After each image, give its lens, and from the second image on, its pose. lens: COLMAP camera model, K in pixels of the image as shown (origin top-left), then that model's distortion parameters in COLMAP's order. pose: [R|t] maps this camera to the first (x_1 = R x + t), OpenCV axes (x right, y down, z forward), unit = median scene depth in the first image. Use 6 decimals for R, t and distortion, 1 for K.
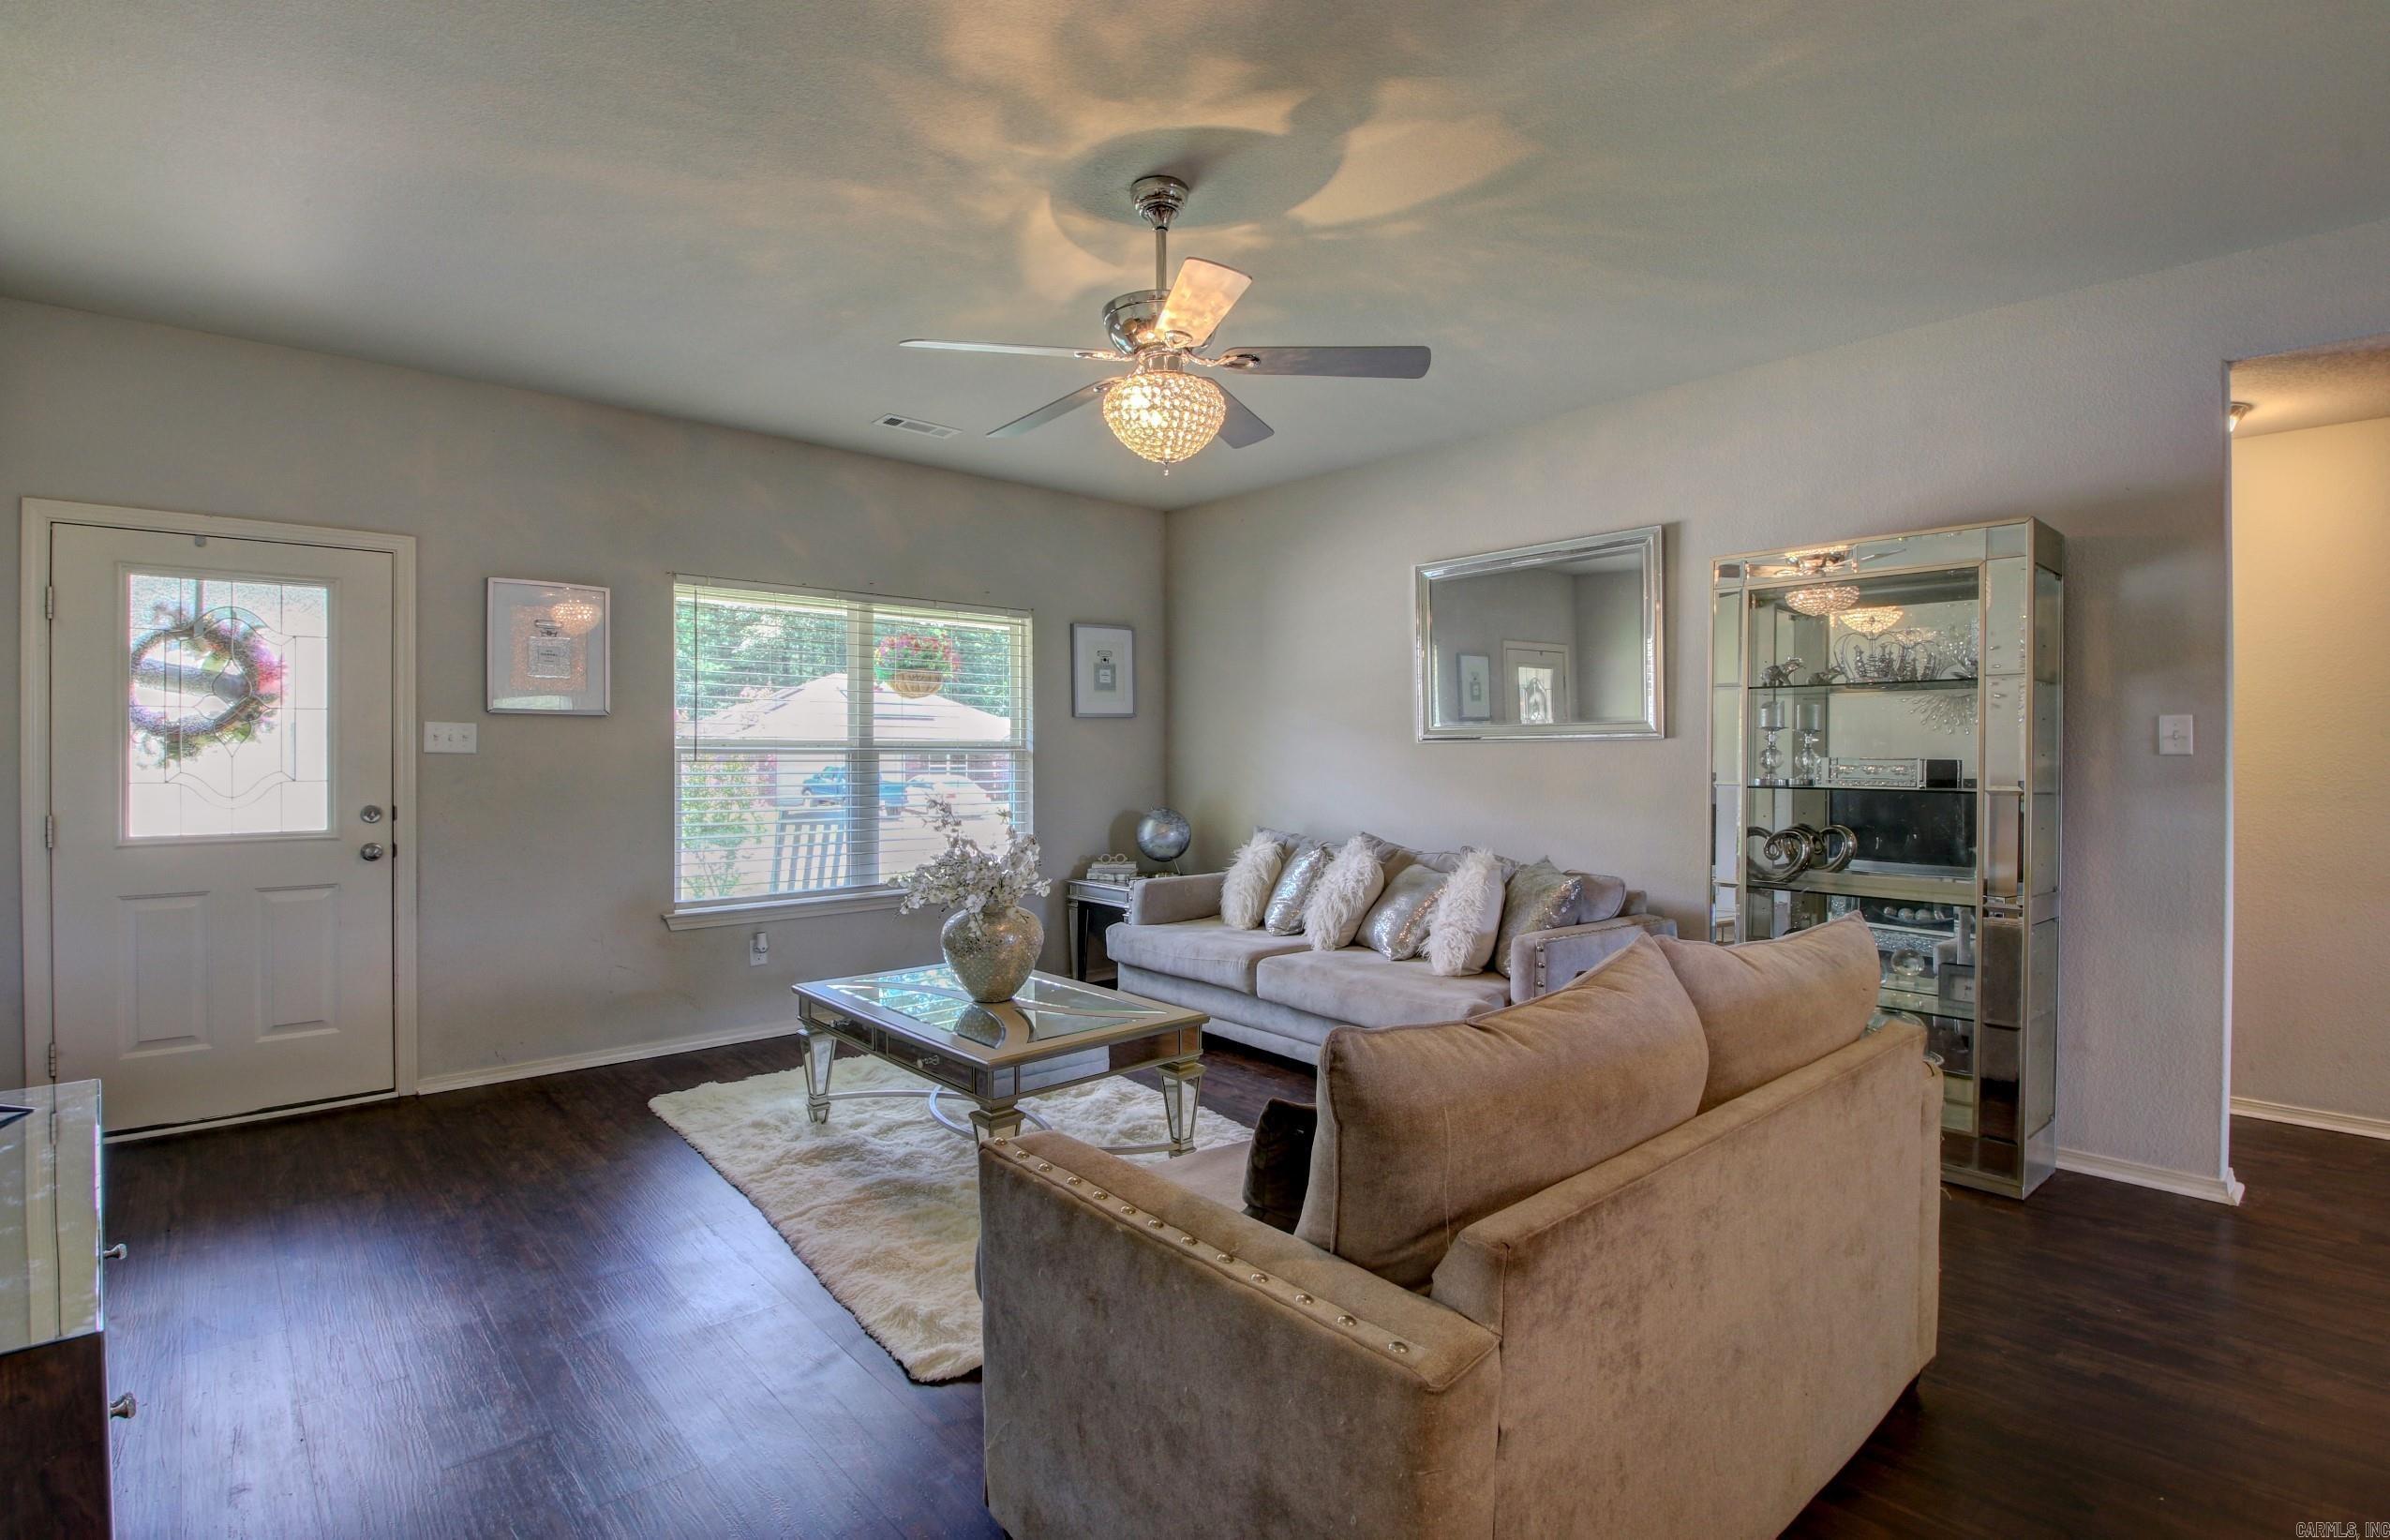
lens RADIAL K [[1109.9, 0, 1192.8], [0, 1109.9, 759.0], [0, 0, 1]] dist [0.022424, -0.033241]
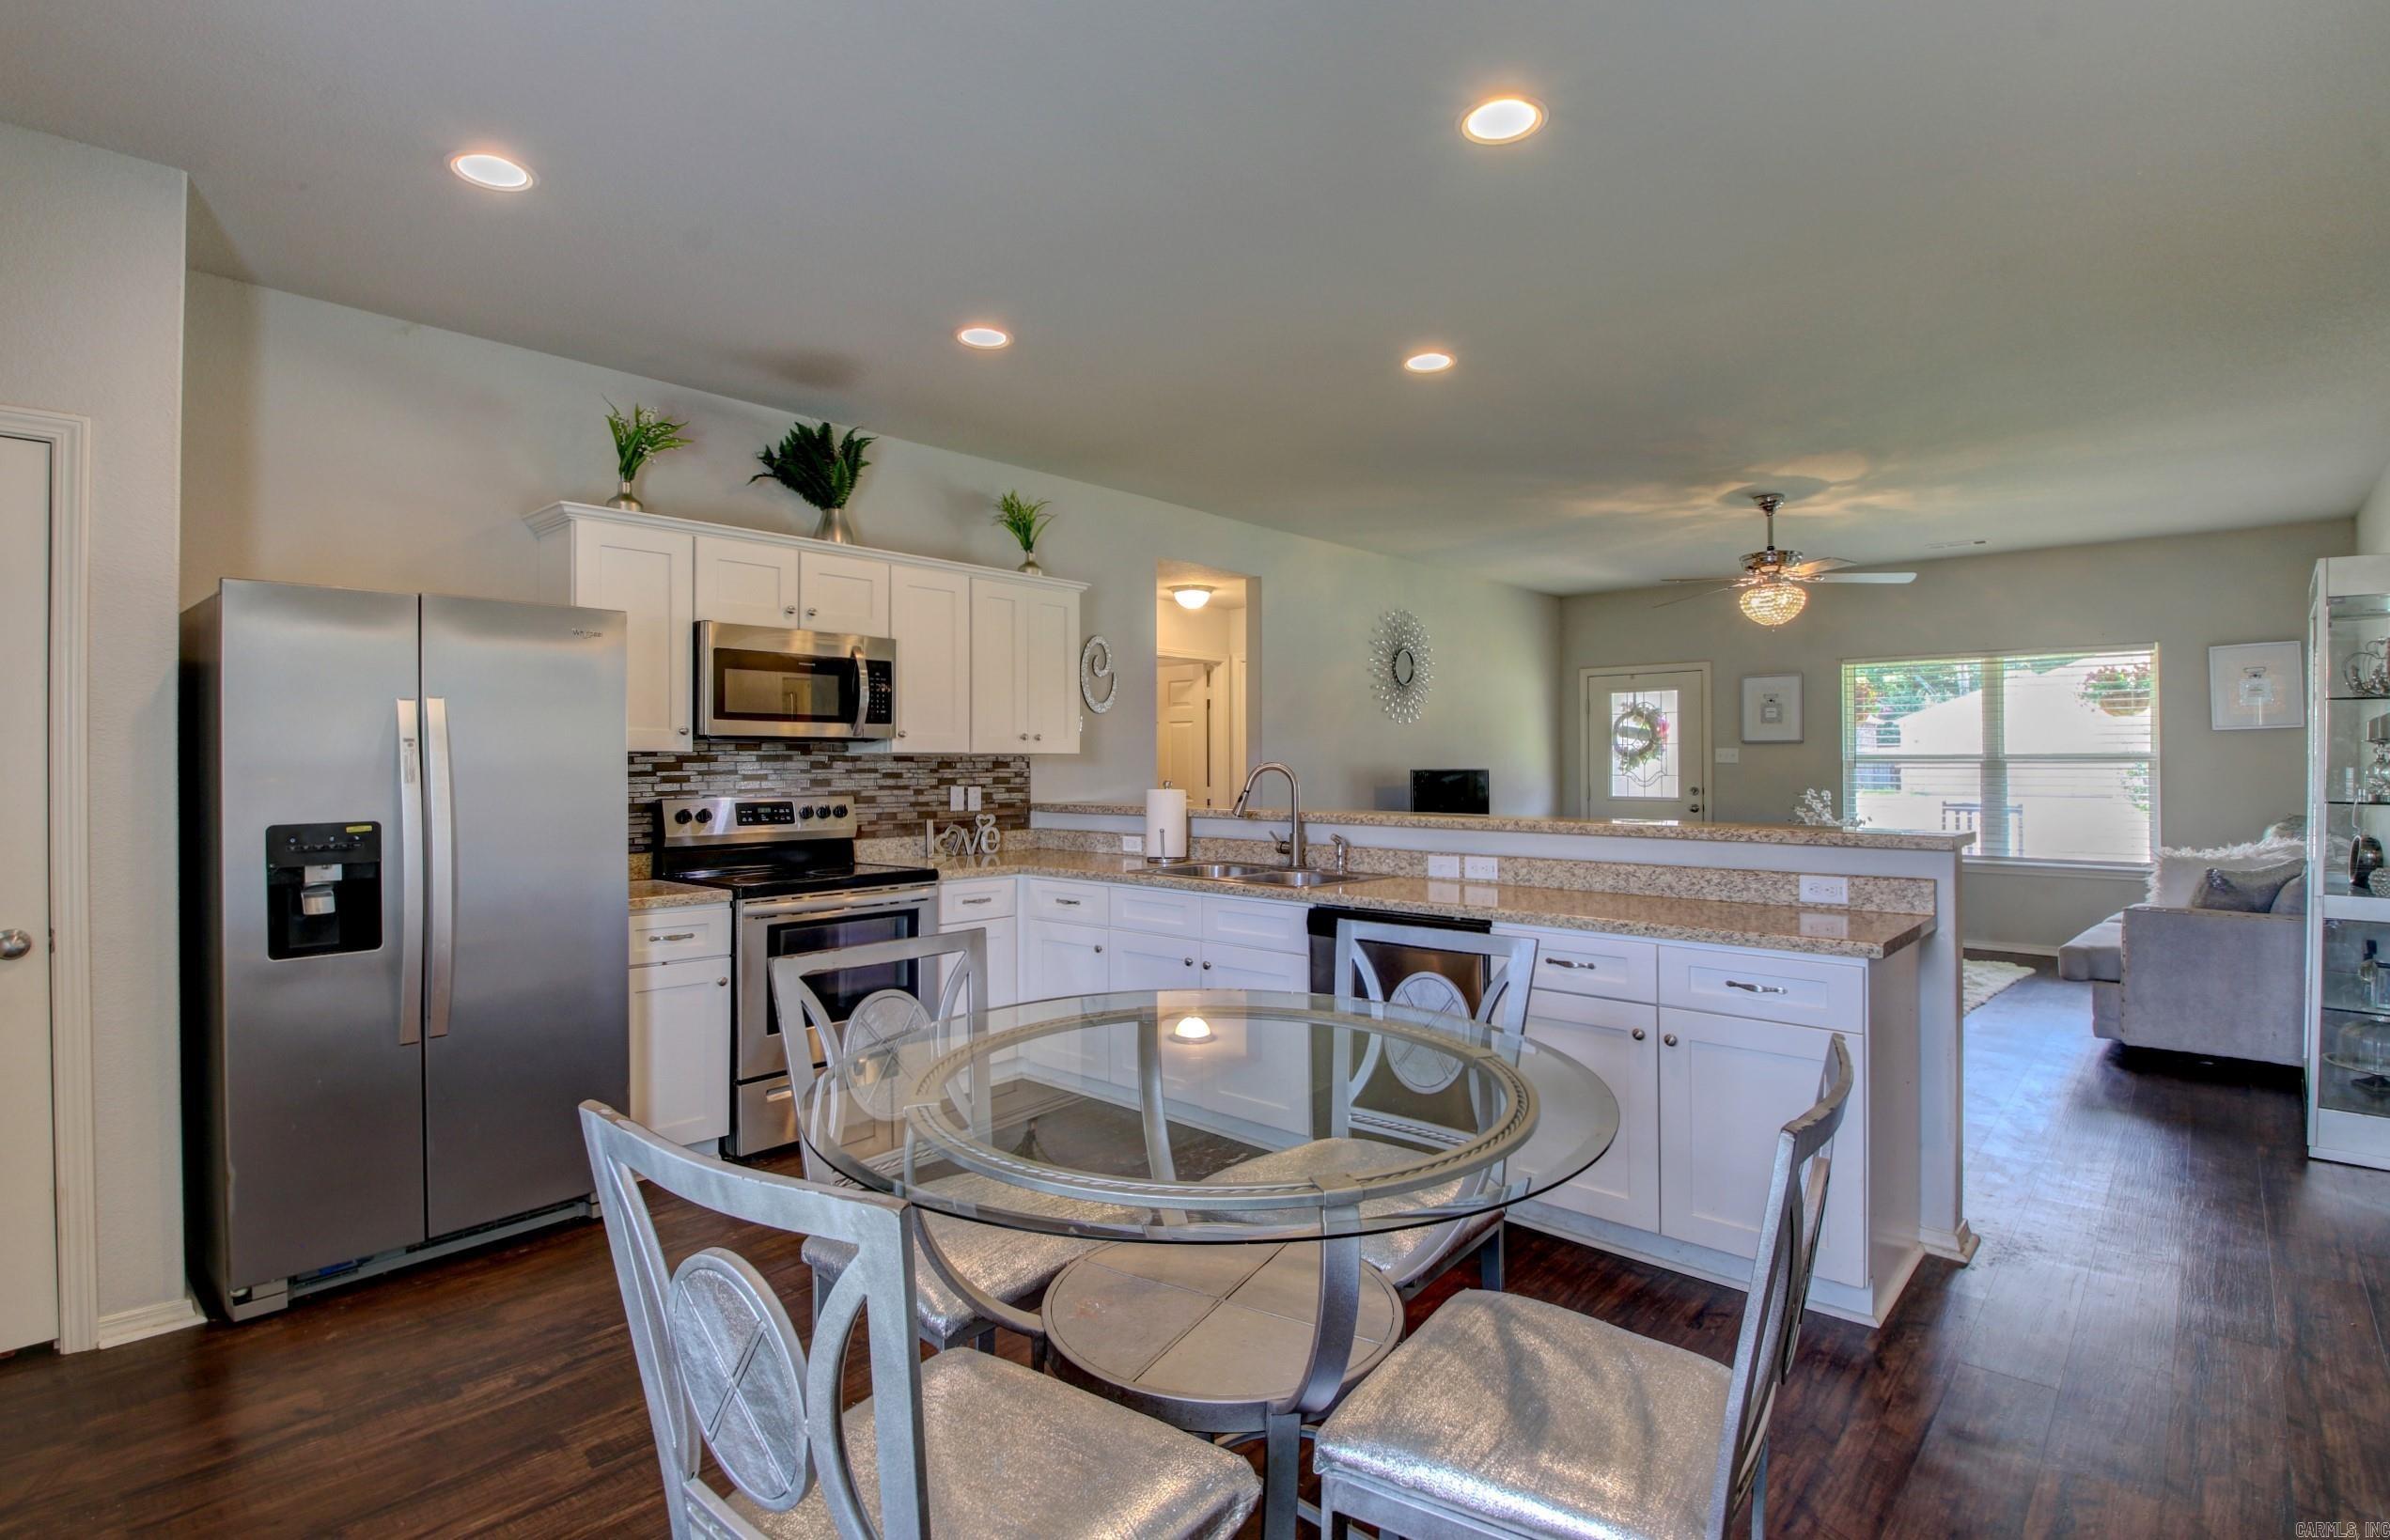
lens RADIAL K [[1114.8, 0, 1206.4], [0, 1114.8, 762.6], [0, 0, 1]] dist [0.021699, -0.035897]
pose [[0.111823, 0.000982, -0.993728, 1.301073], [0.000518, 0.999999, 0.001046, -0.008755], [0.993728, -0.000631, 0.111823, -0.194051]]
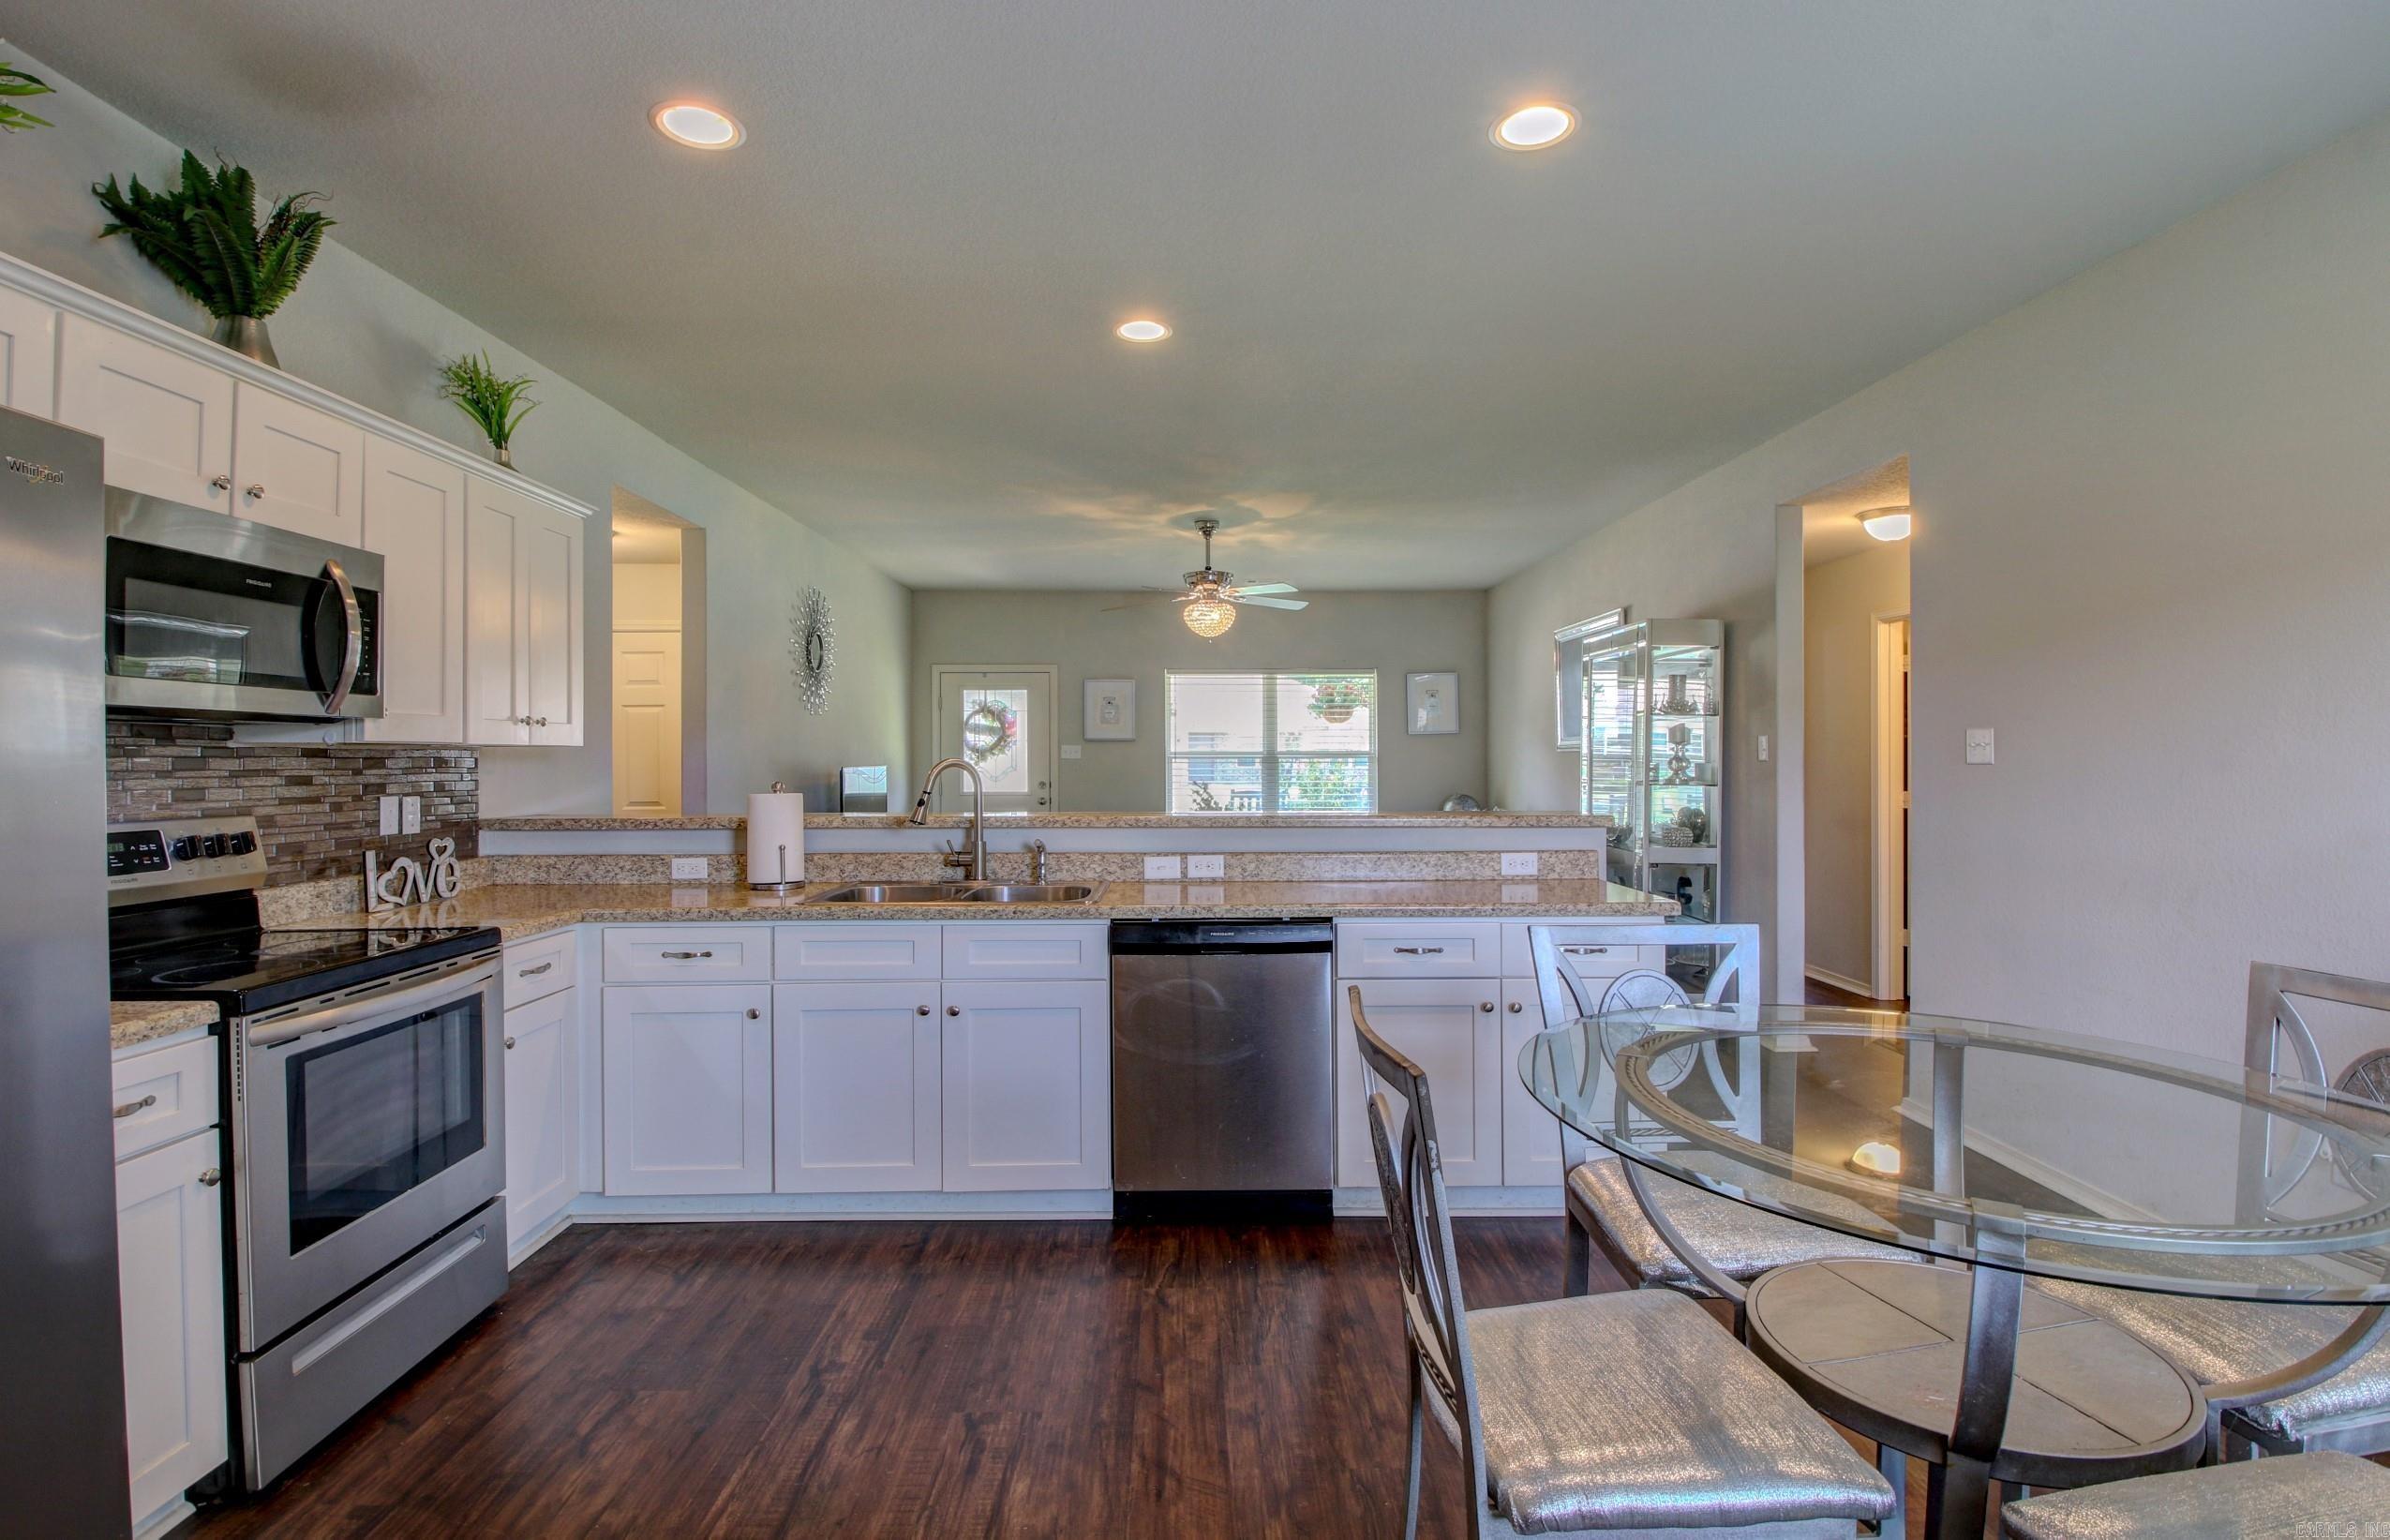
lens RADIAL K [[1109.9, 0, 1192.8], [0, 1109.9, 759.0], [0, 0, 1]] dist [0.022424, -0.033241]
pose [[0.754054, 0.000431, -0.656813, 1.000521], [0.000833, 0.999998, 0.001613, -0.008541], [0.656812, -0.001763, 0.754052, -0.533859]]
